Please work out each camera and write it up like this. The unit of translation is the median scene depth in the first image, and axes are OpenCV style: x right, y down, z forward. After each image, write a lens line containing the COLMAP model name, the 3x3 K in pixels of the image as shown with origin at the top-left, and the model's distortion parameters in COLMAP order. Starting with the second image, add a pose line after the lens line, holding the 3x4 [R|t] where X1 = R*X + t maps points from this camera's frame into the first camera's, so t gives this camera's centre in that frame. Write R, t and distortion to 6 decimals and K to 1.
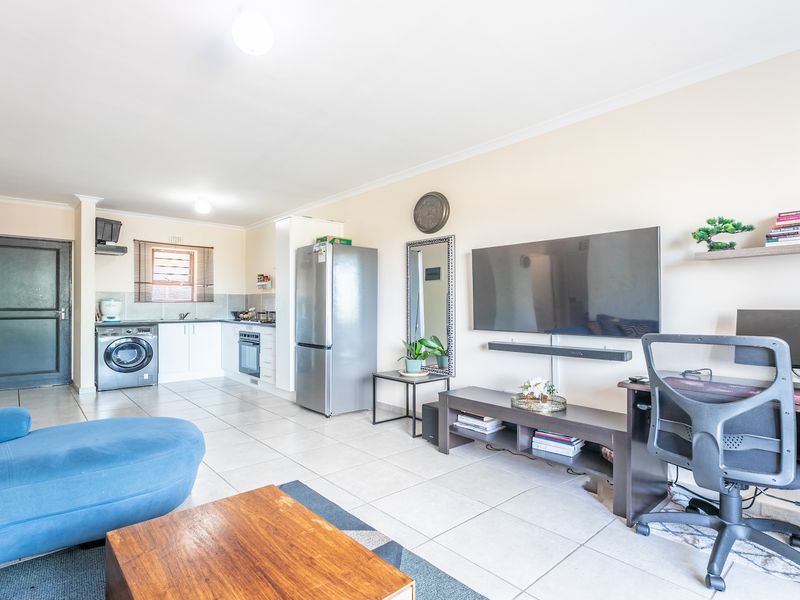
lens RADIAL K [[432.7, 0, 391.9], [0, 432.7, 302.9], [0, 0, 1]] dist [-0.002353, -0.000511]
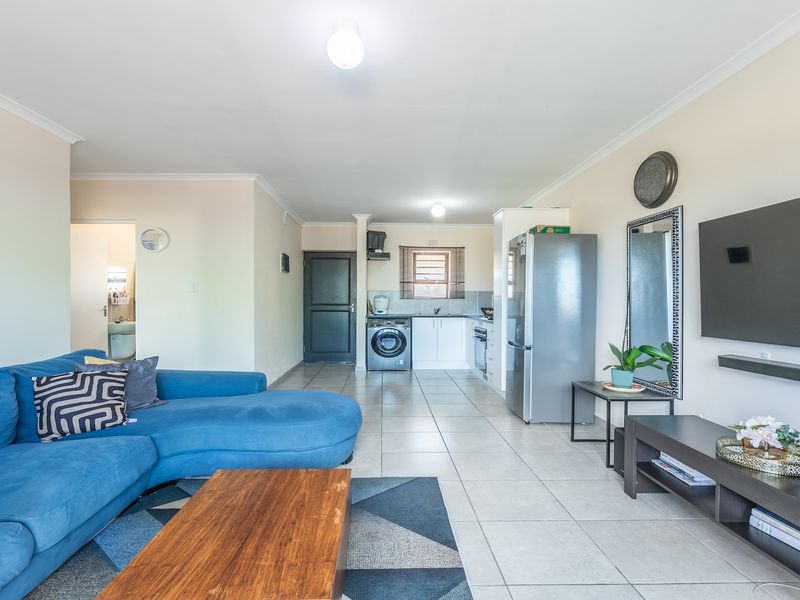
lens RADIAL K [[432.7, 0, 391.9], [0, 432.7, 302.9], [0, 0, 1]] dist [-0.002353, -0.000511]
pose [[0.764715, 0.003701, -0.644358, 0.170900], [0.000789, 0.999977, 0.006679, 0.001562], [0.644369, -0.005615, 0.764695, 0.089296]]
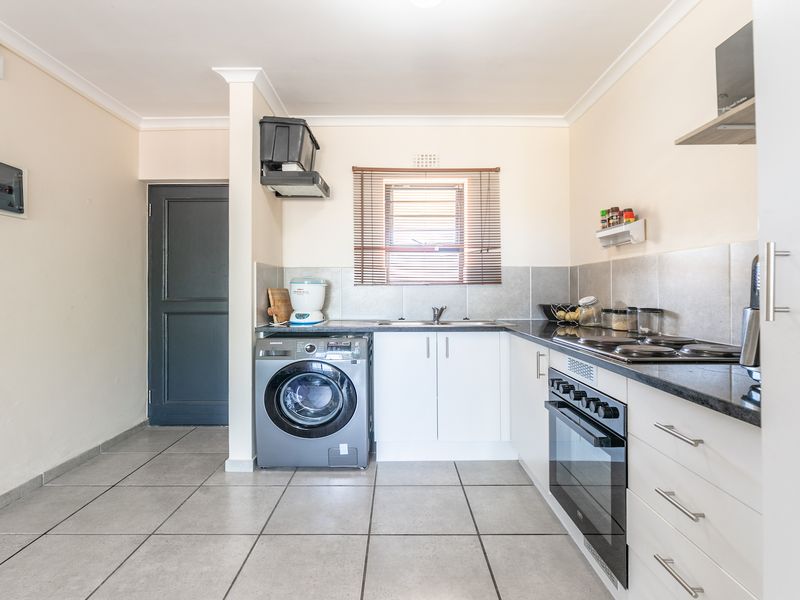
lens RADIAL K [[427.7, 0, 396.5], [0, 427.7, 287.1], [0, 0, 1]] dist [-0.001523, -0.000151]
pose [[0.751549, -0.010997, -0.659586, -0.238905], [0.009705, 0.999937, -0.005612, 0.004321], [0.659606, -0.002184, 0.751608, 0.720916]]
